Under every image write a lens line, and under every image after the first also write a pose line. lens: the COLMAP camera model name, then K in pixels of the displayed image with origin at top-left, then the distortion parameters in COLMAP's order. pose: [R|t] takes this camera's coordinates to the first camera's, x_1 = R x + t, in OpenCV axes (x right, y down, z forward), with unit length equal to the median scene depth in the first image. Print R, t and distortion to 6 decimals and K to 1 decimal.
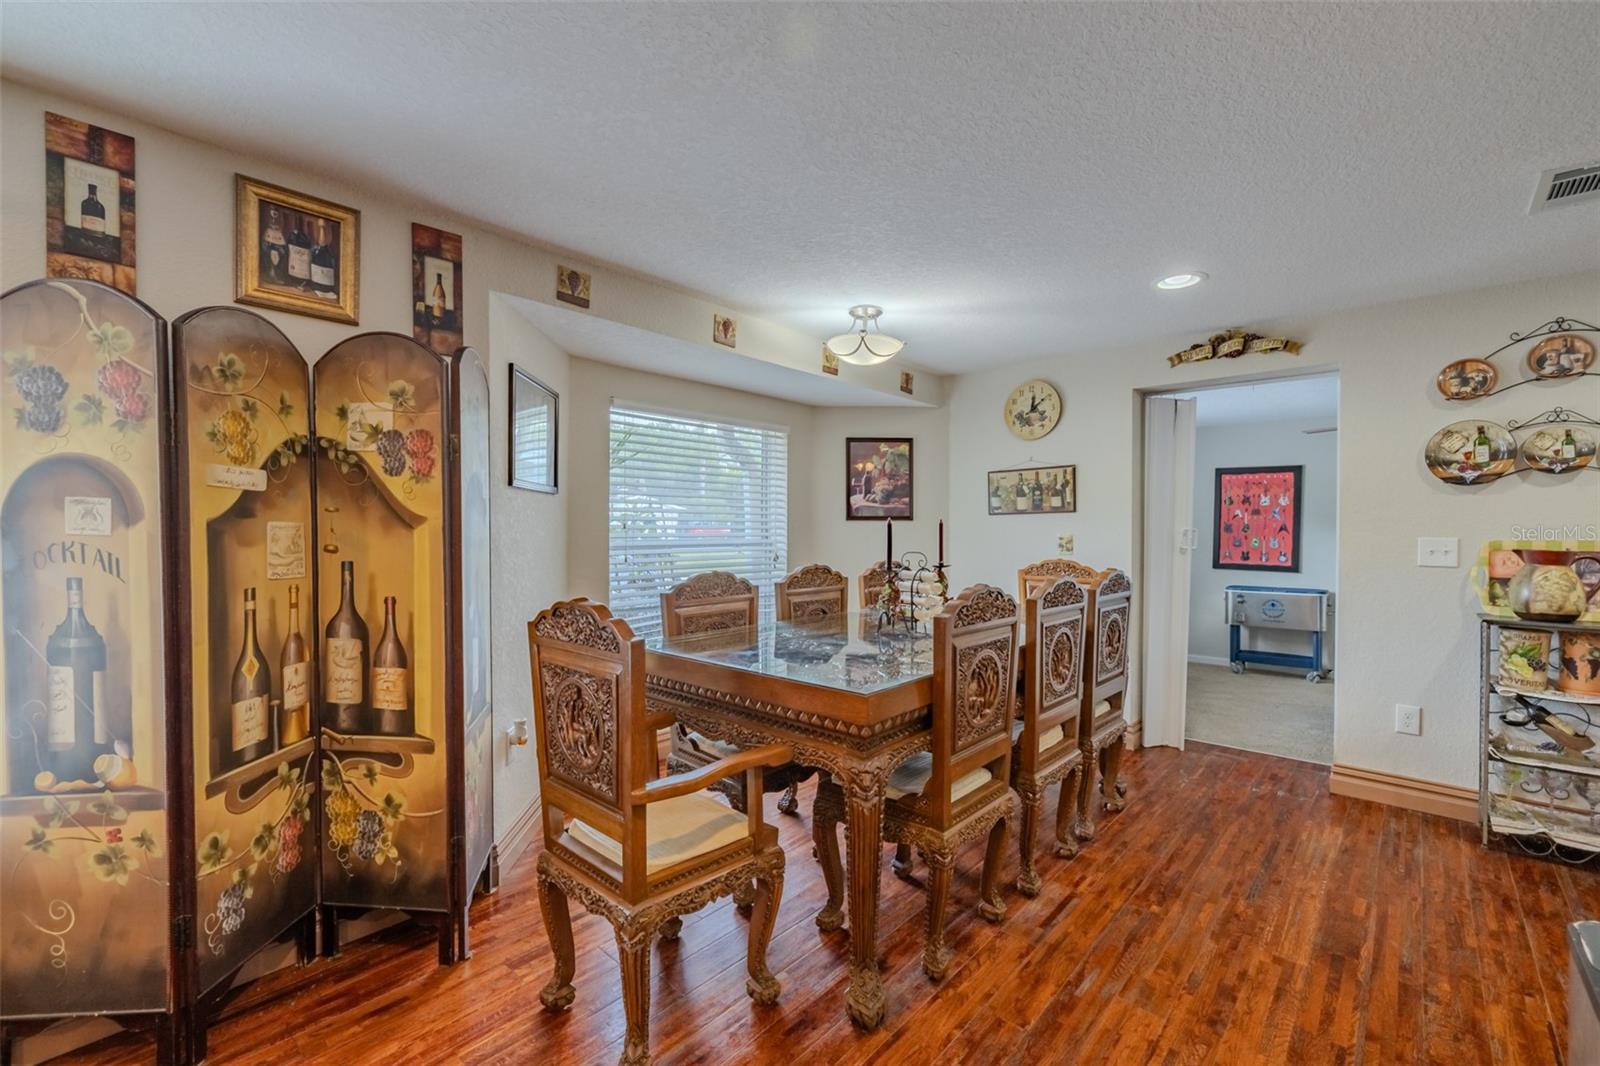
lens RADIAL K [[675.1, 0, 793.0], [0, 675.1, 530.3], [0, 0, 1]] dist [0.006204, -0.002443]
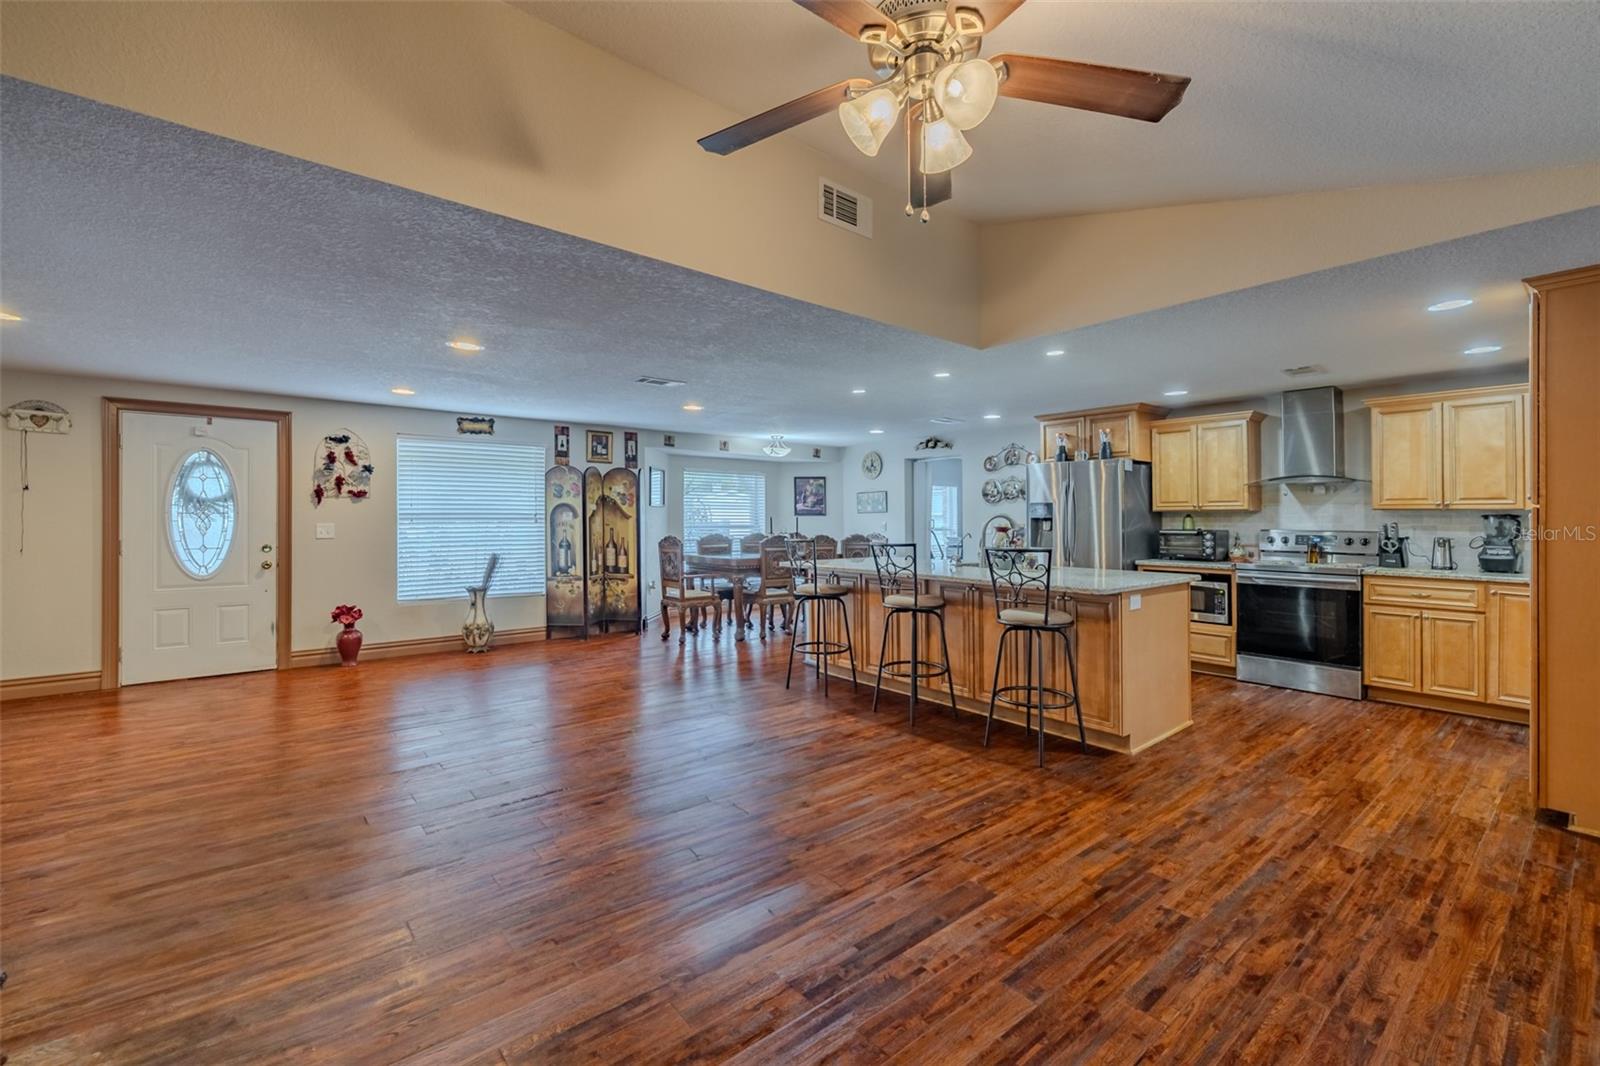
lens RADIAL K [[675.1, 0, 800.7], [0, 675.1, 517.1], [0, 0, 1]] dist [0.006204, -0.002443]
pose [[0.991667, -0.001589, -0.128818, 0.654699], [0.000554, 0.999967, -0.008066, 0.012190], [0.128827, 0.007928, 0.991635, -1.947304]]
